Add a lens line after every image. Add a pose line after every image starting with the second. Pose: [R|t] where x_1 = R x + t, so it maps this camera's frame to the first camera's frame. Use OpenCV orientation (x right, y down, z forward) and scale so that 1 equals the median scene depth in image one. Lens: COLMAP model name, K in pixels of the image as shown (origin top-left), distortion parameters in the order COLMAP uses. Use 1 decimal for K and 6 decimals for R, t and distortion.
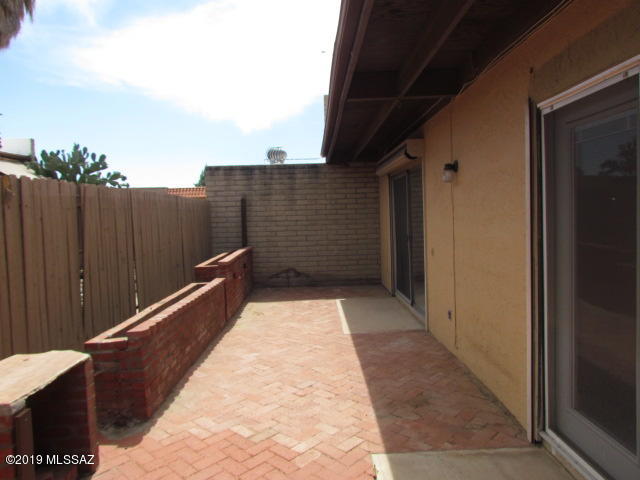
lens RADIAL K [[449.9, 0, 322.5], [0, 449.9, 242.3], [0, 0, 1]] dist [-0.038977, 0.020336]
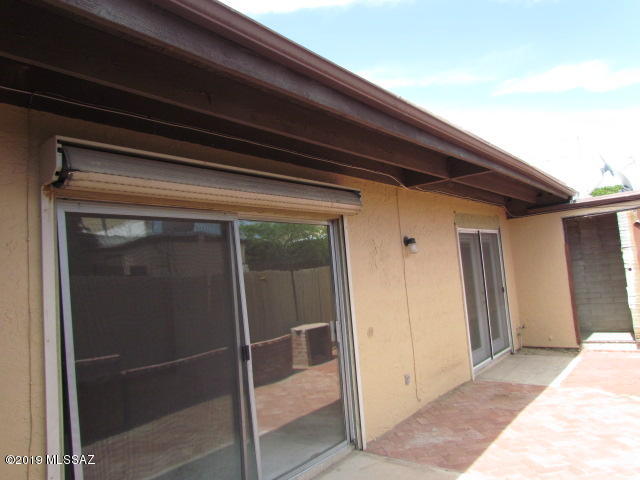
lens RADIAL K [[449.9, 0, 322.5], [0, 449.9, 242.3], [0, 0, 1]] dist [-0.038977, 0.020336]
pose [[-0.757260, 0.150132, 0.635624, -0.164533], [0.152490, 0.986965, -0.051447, -0.076509], [-0.635063, 0.057967, -0.770282, 1.143420]]
